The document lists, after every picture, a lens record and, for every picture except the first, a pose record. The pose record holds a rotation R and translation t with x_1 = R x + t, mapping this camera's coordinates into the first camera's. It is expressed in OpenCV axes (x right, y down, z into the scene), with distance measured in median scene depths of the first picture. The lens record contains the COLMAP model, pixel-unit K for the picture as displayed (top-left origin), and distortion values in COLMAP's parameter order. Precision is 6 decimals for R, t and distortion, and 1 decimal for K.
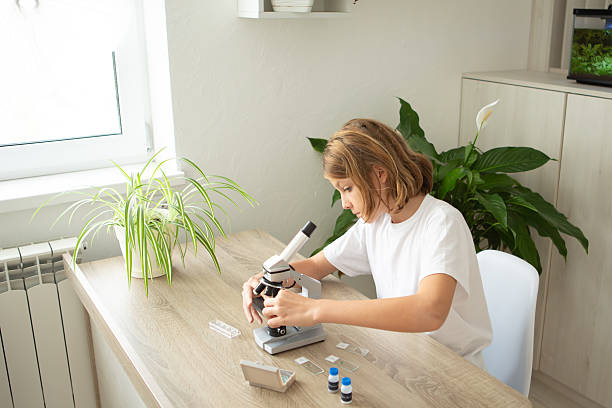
lens RADIAL K [[668.6, 0, 331.0], [0, 668.6, 204.4], [0, 0, 1]] dist [-0.030781, -0.000708]
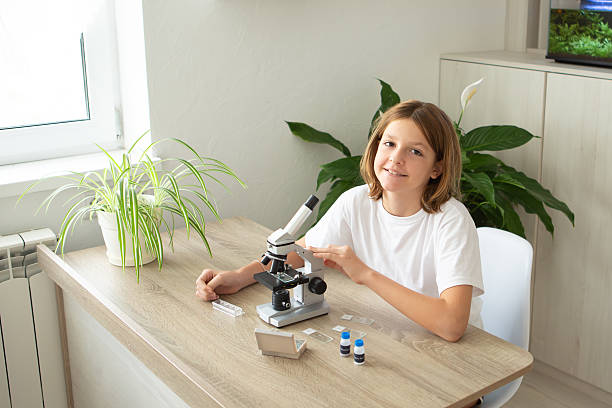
lens RADIAL K [[777.6, 0, 366.0], [0, 777.6, 169.4], [0, 0, 1]] dist [-0.019068, 0.017911]
pose [[0.992772, -0.023382, 0.117714, -0.065591], [0.029757, 0.998167, -0.052696, 0.037594], [-0.116267, 0.055818, 0.991648, -0.141010]]
